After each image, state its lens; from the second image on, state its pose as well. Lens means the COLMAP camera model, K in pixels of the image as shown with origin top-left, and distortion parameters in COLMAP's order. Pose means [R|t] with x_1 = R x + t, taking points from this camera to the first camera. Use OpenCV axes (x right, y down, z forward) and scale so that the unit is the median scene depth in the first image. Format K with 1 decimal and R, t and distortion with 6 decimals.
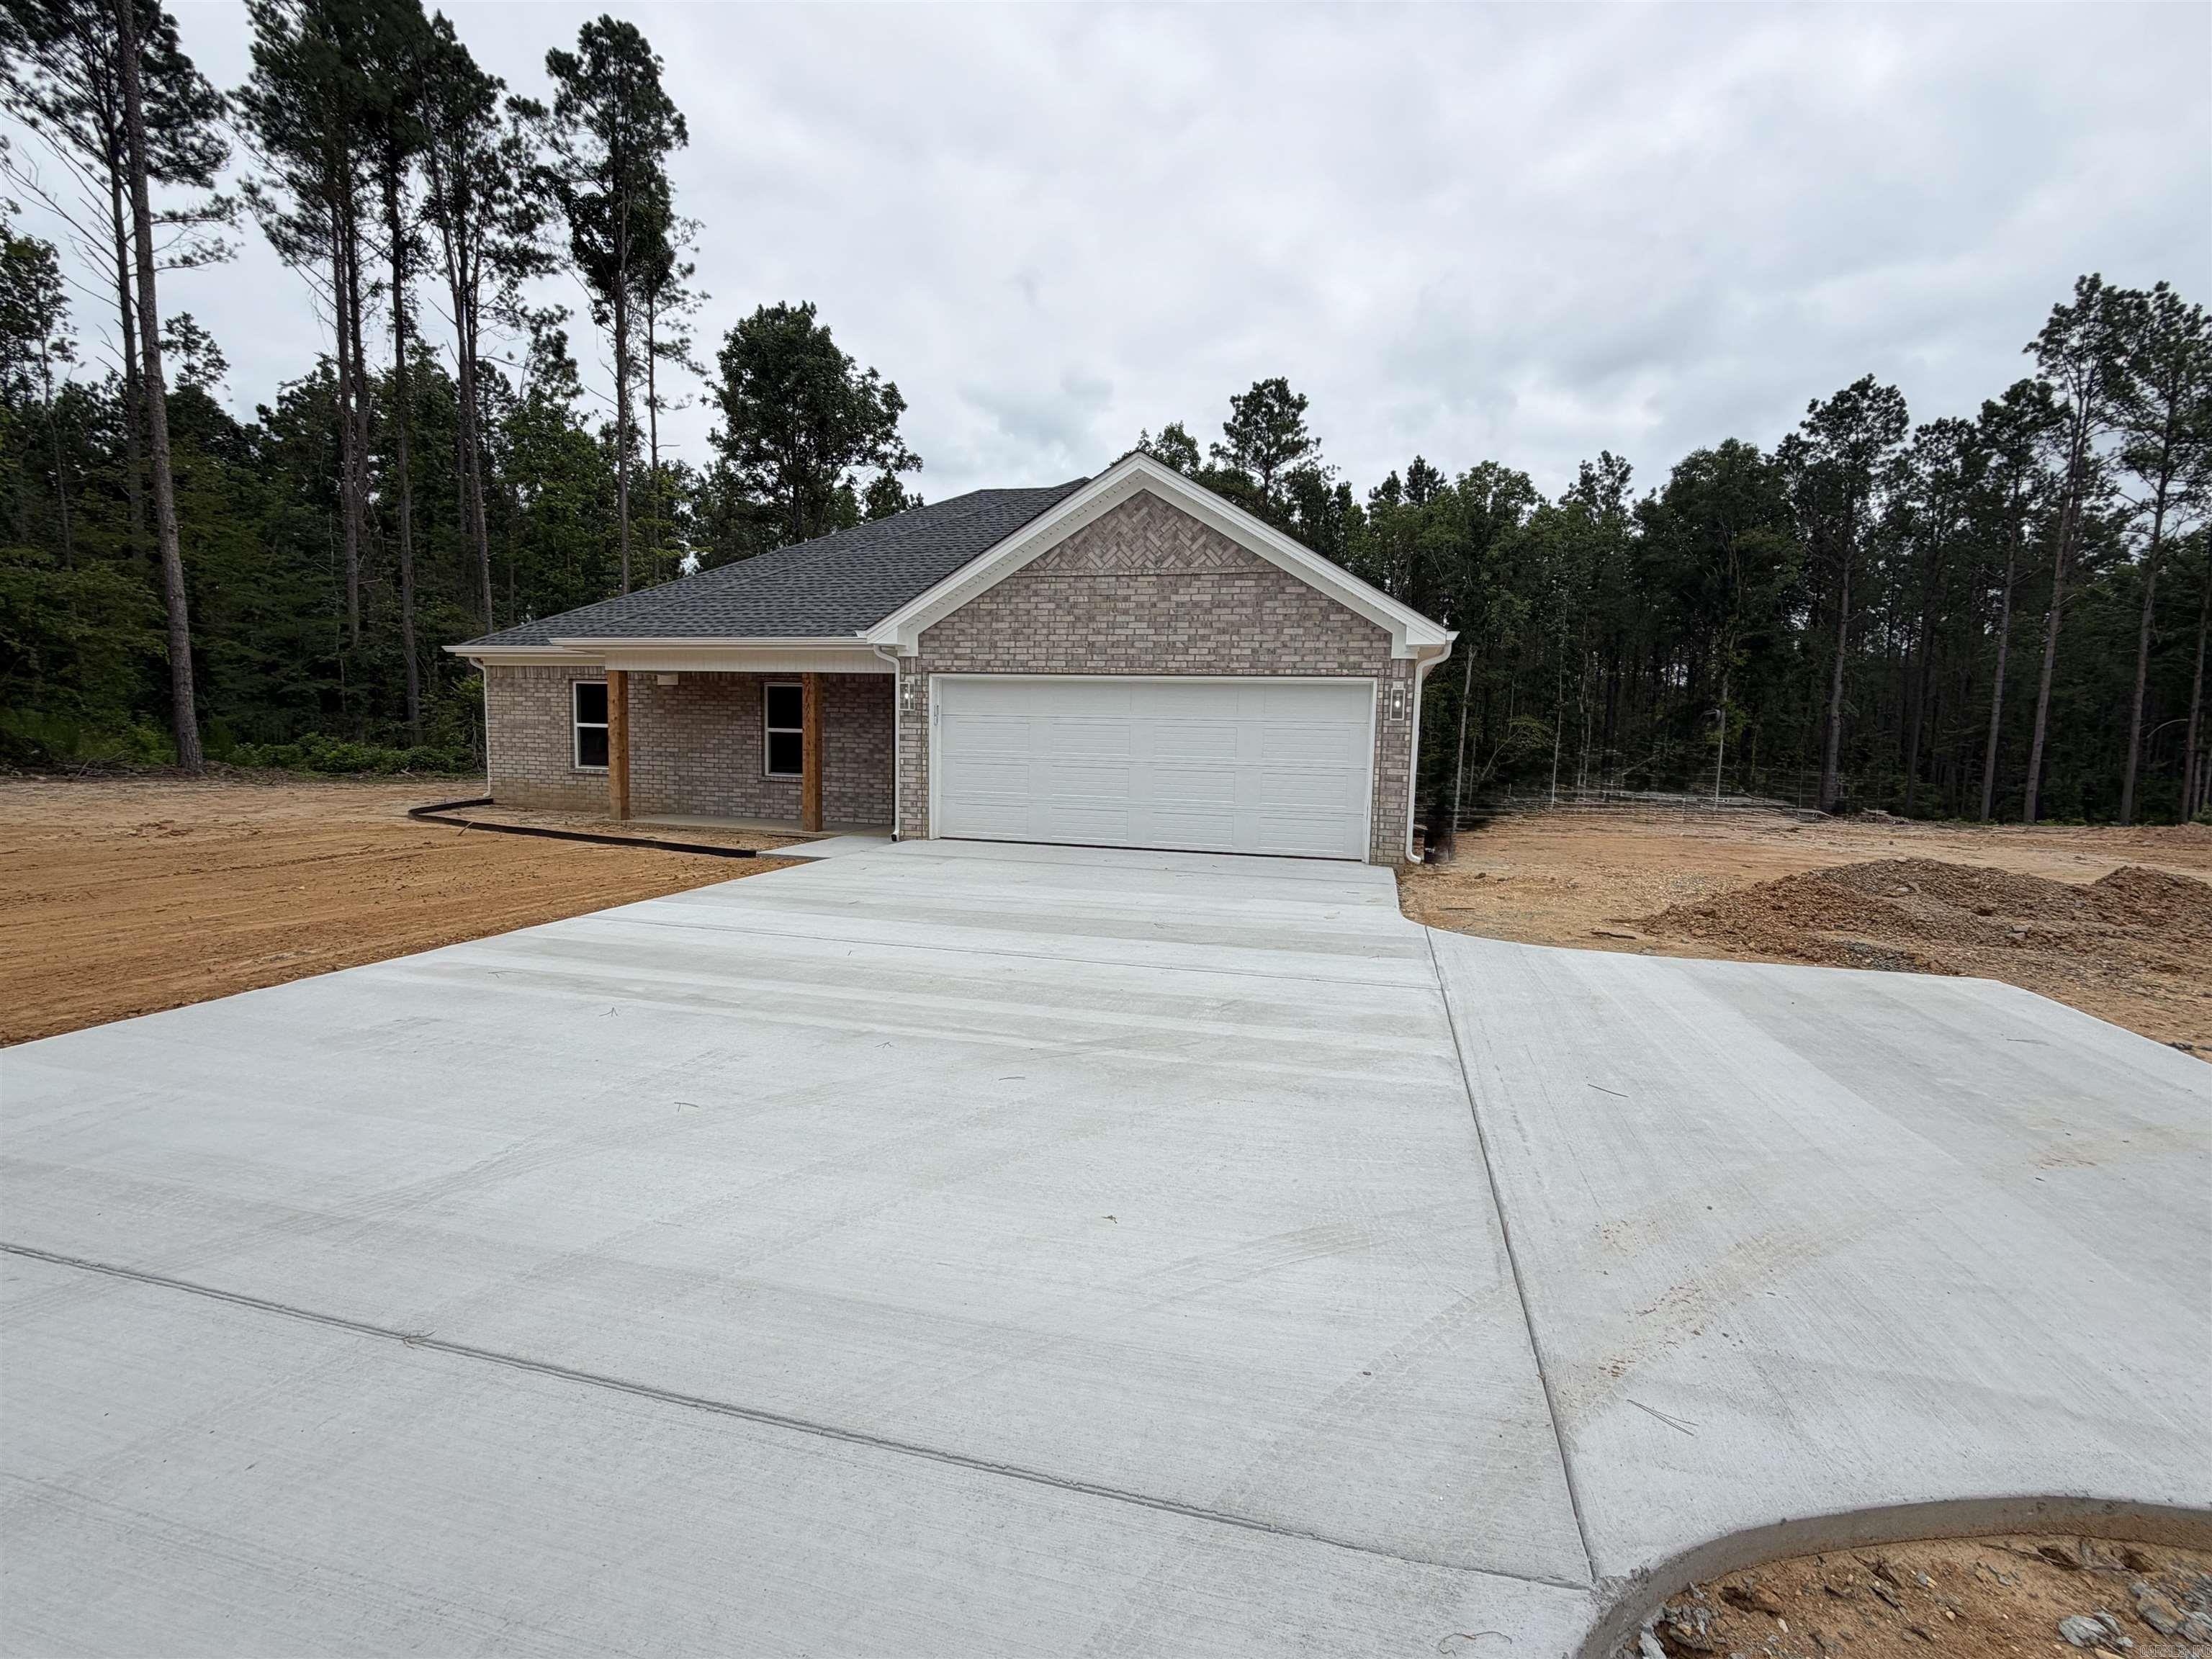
lens RADIAL K [[990.3, 0, 1104.5], [0, 990.3, 835.5], [0, 0, 1]] dist [-0.000538, -0.000065]
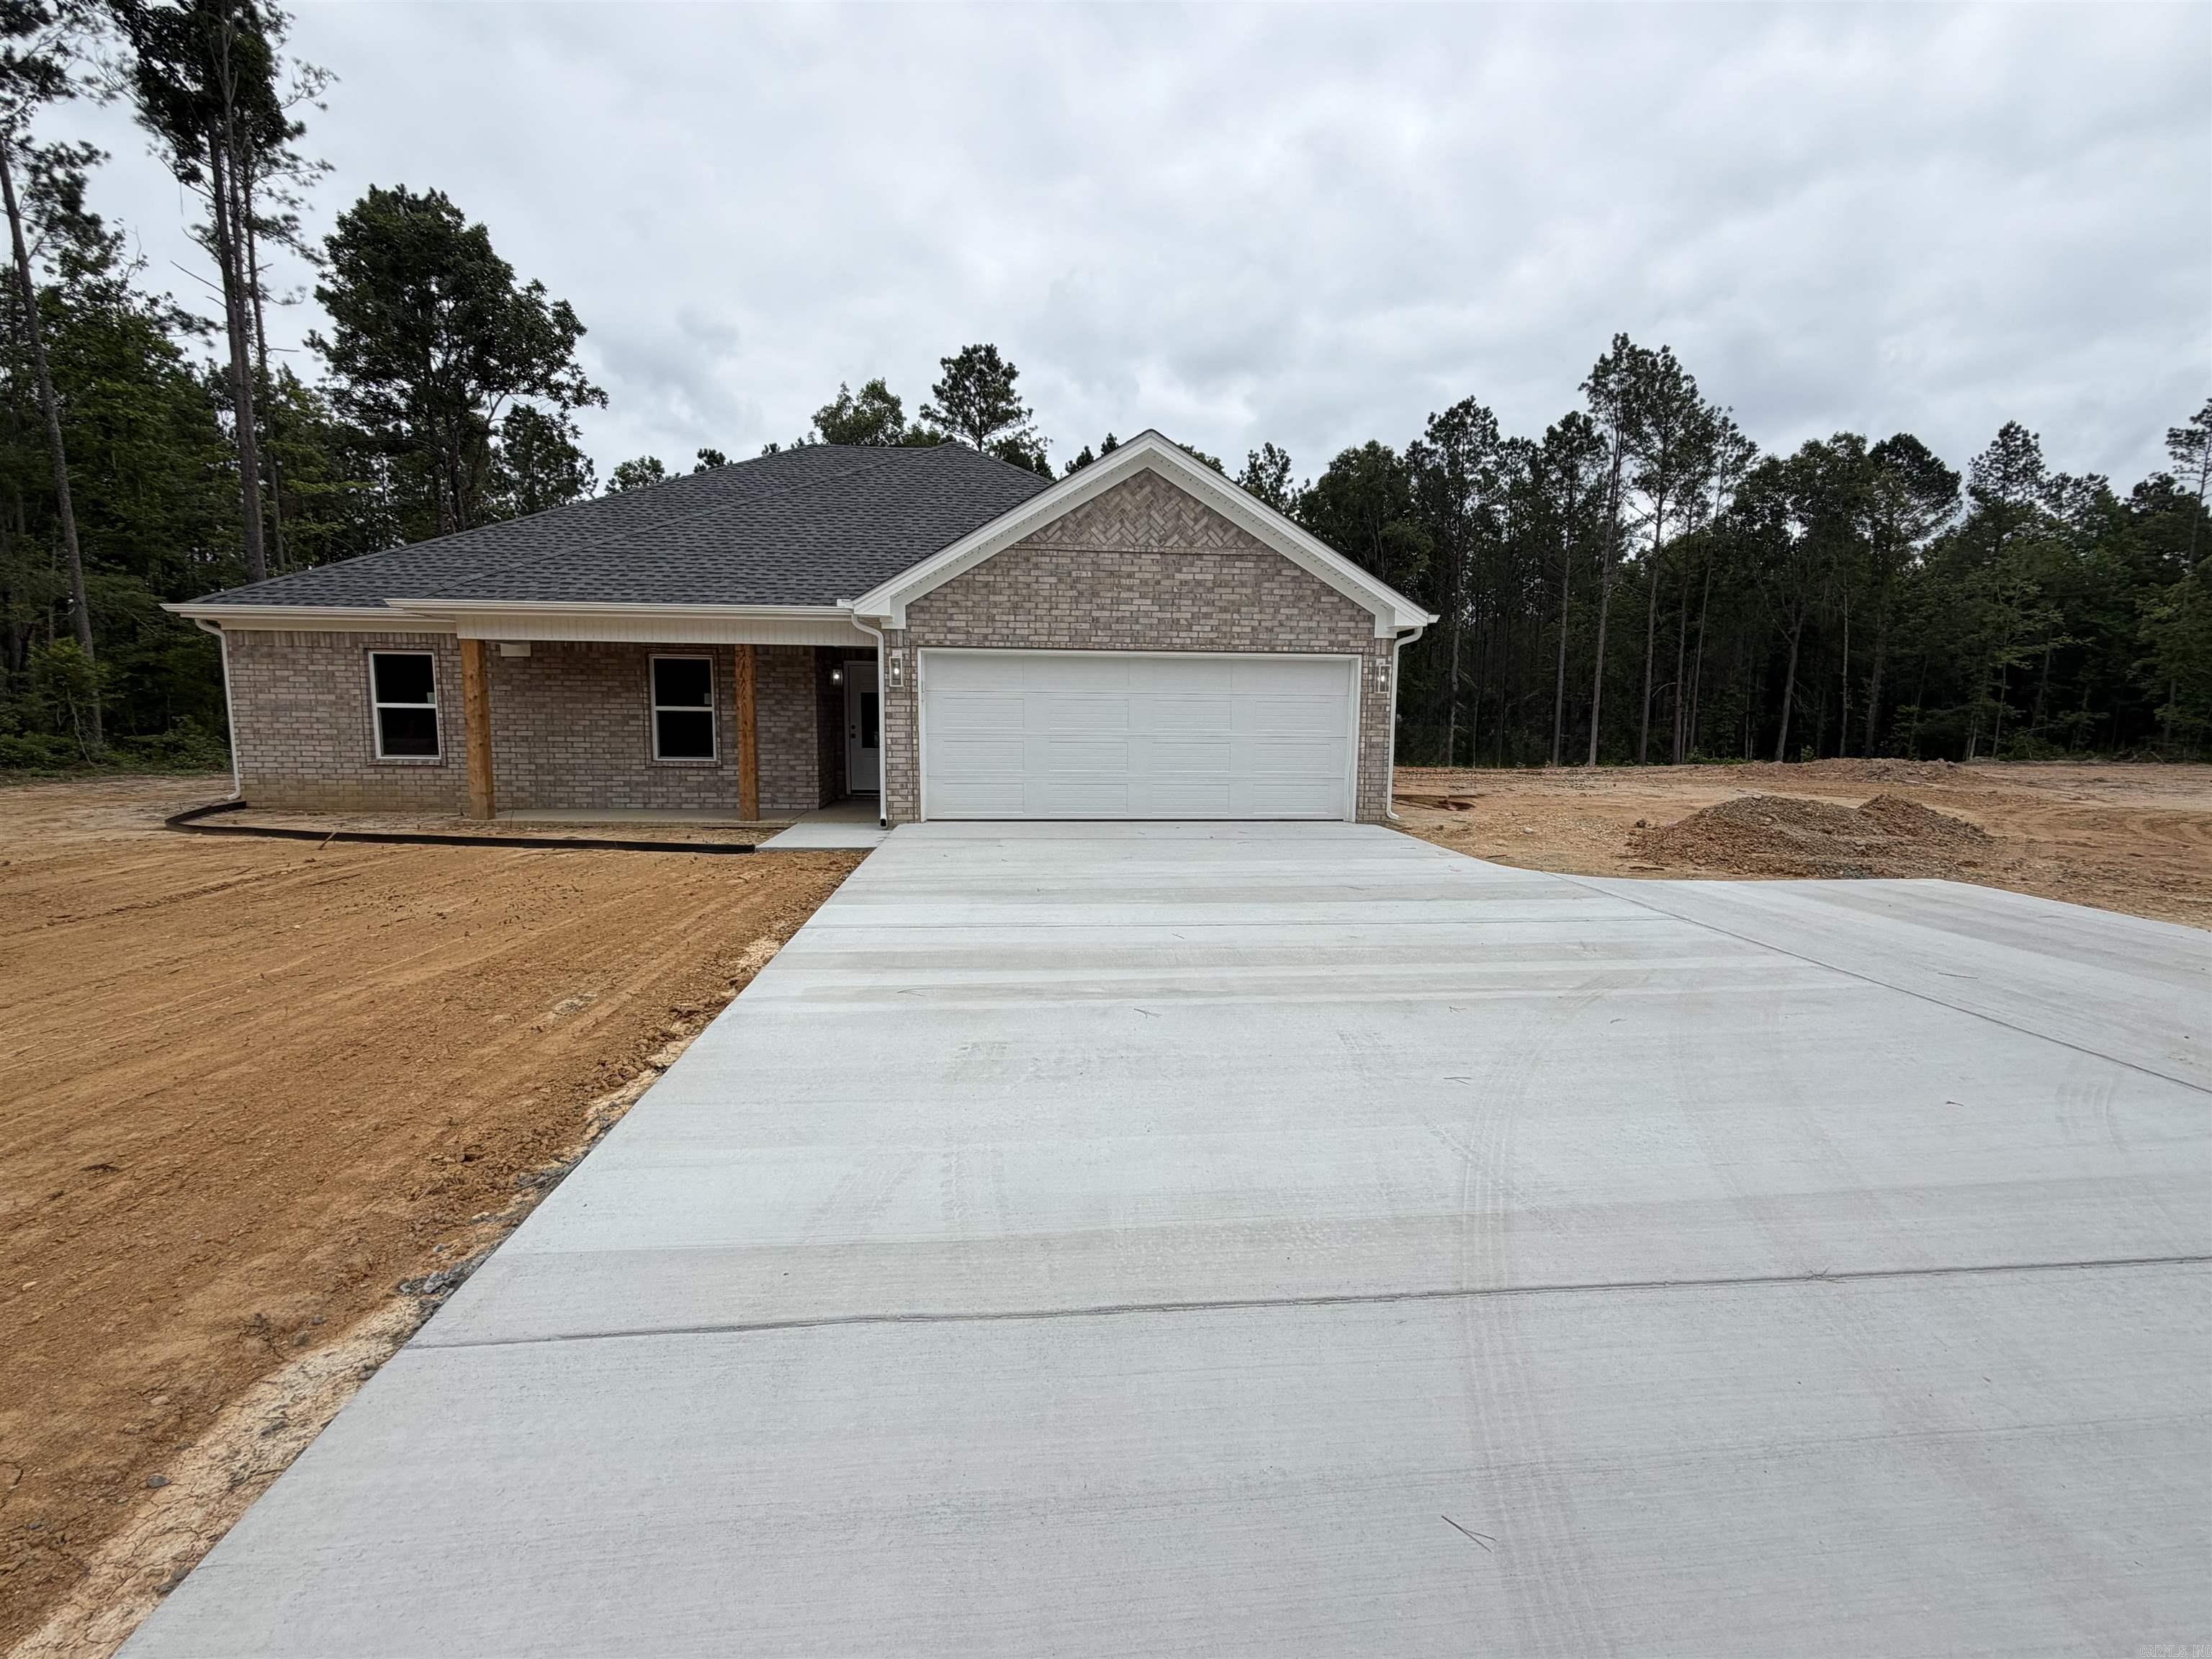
lens RADIAL K [[992.2, 0, 1107.4], [0, 992.2, 832.6], [0, 0, 1]] dist [-0.000132, -0.000427]
pose [[0.938319, -0.057036, 0.341035, -0.261549], [0.046854, 0.998178, 0.038026, -0.010990], [-0.342582, -0.019702, 0.939281, 0.033080]]
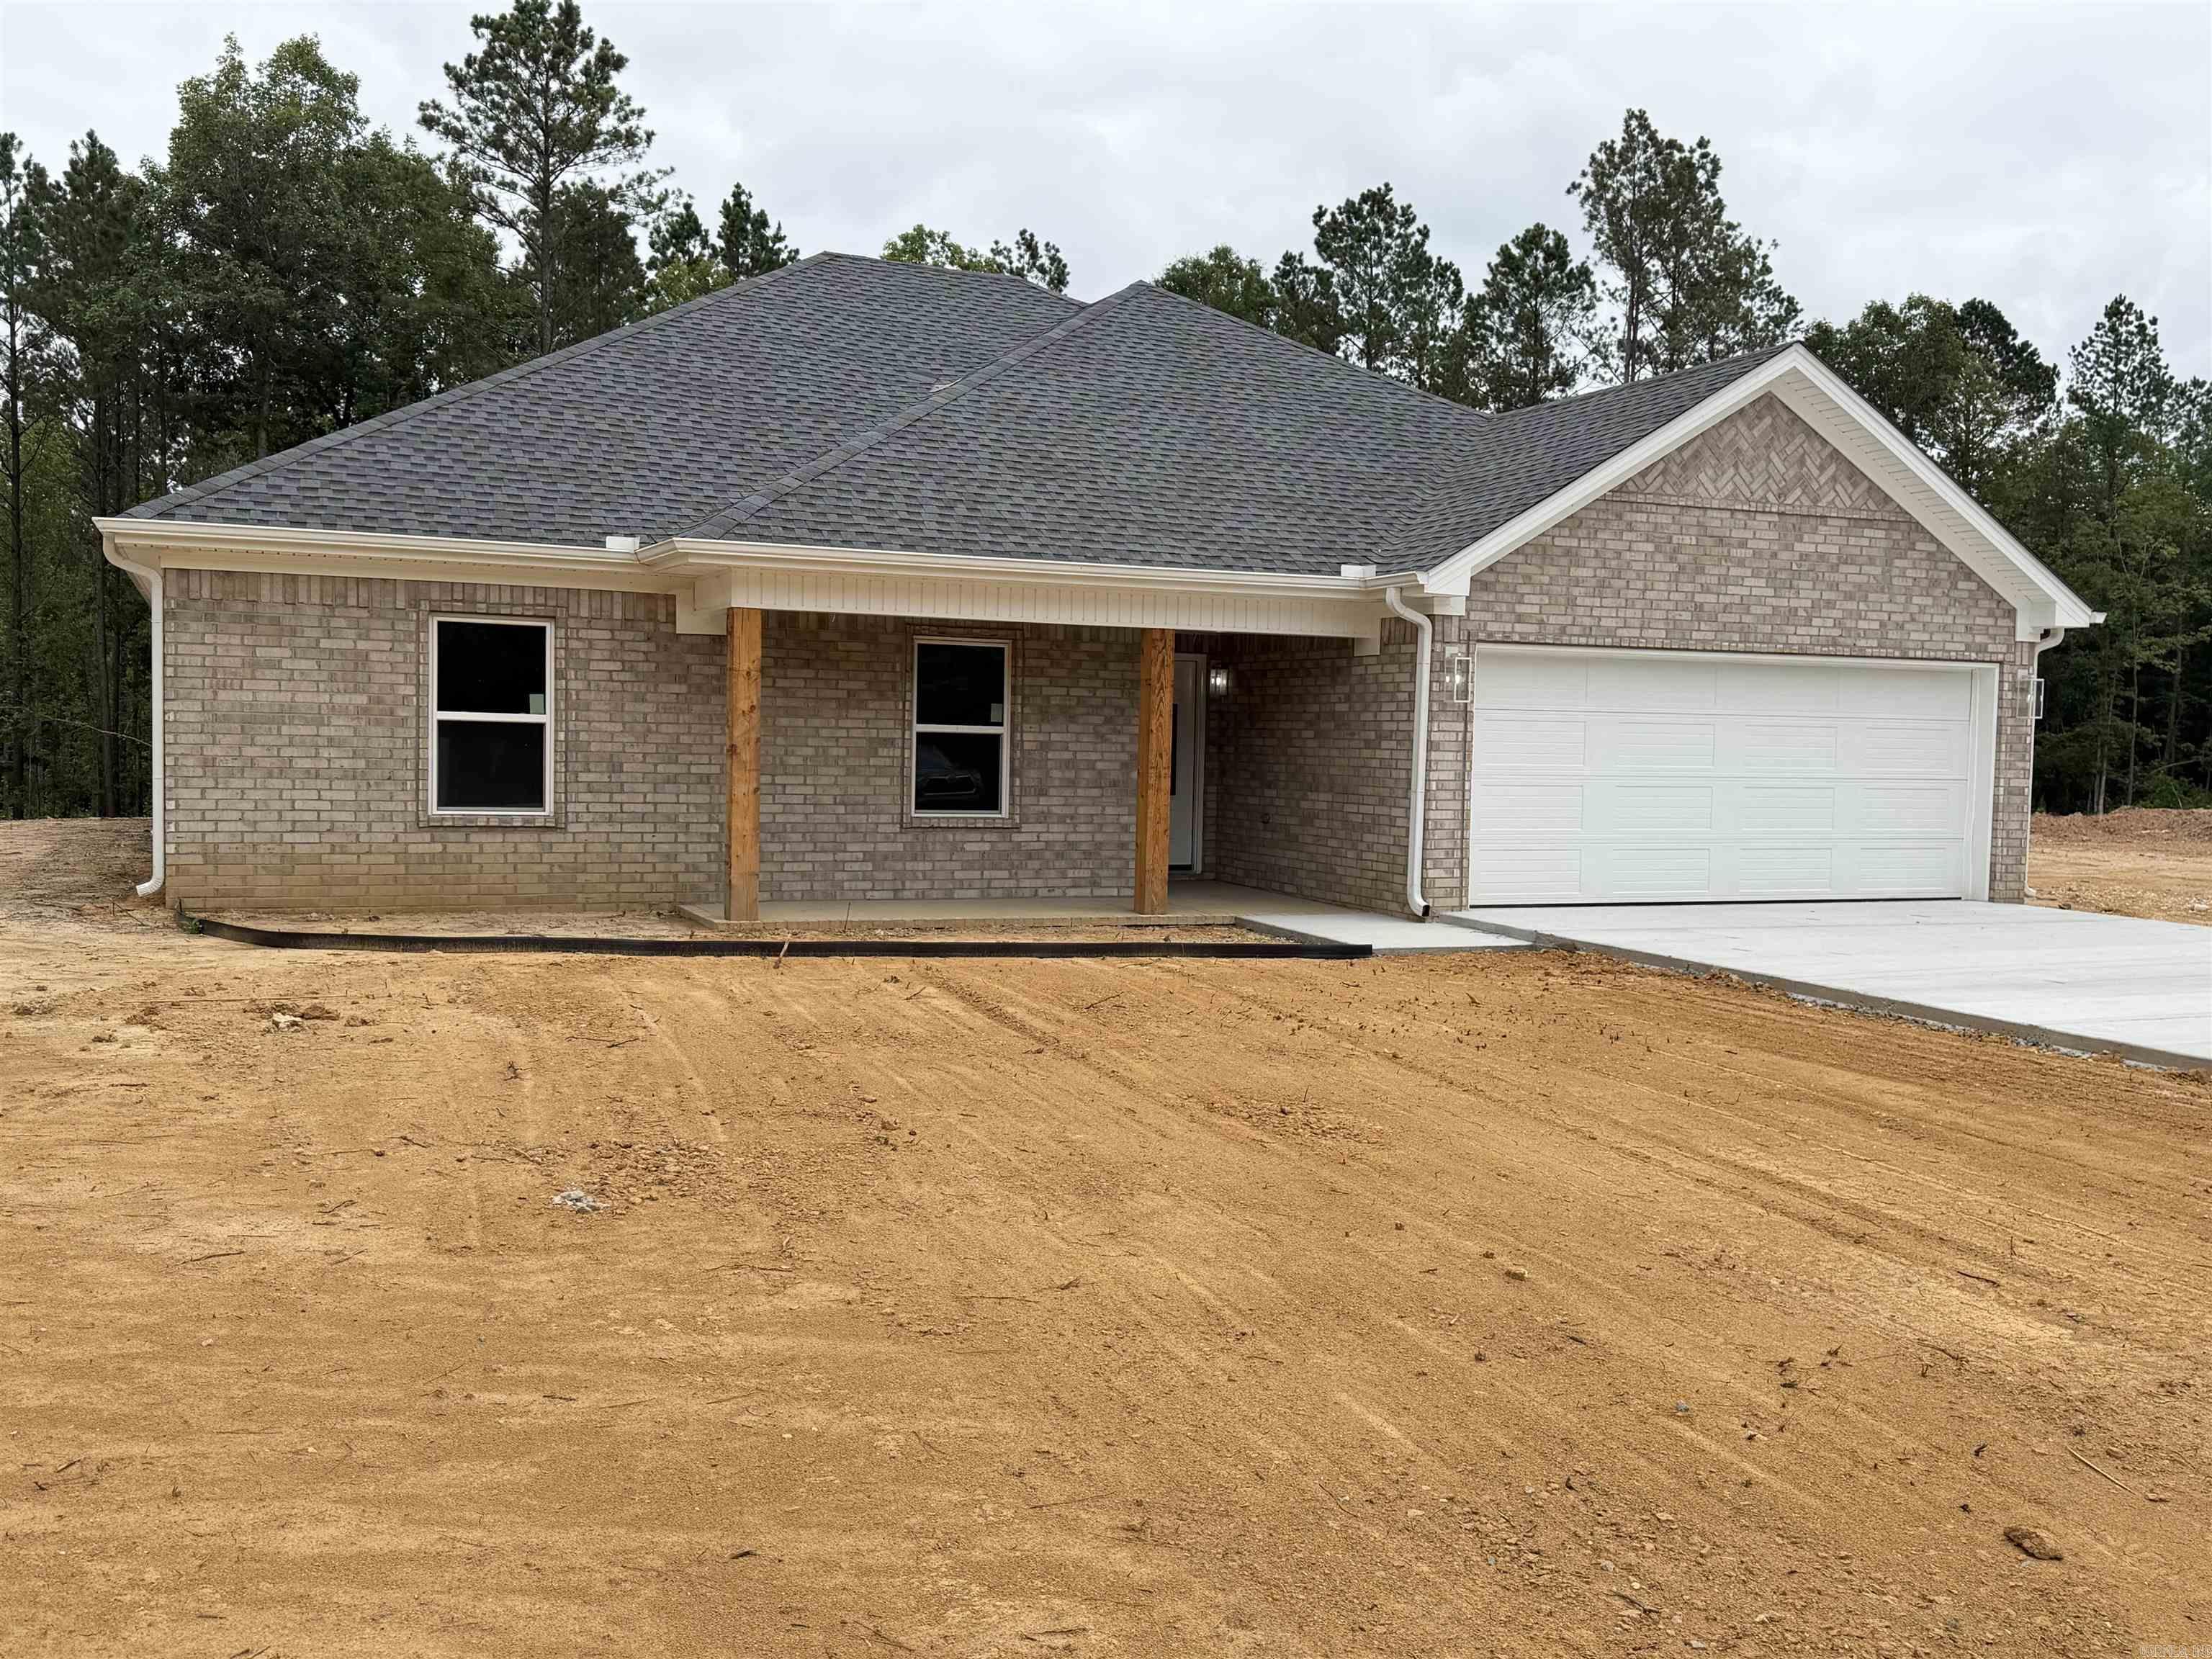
lens RADIAL K [[1977.4, 0, 1097.9], [0, 1977.4, 838.1], [0, 0, 1]] dist [0.172157, -0.358153]
pose [[0.782760, -0.041812, 0.620918, -0.878481], [0.058421, 0.998271, -0.006427, -0.036008], [-0.619576, 0.041305, 0.783849, 0.131566]]
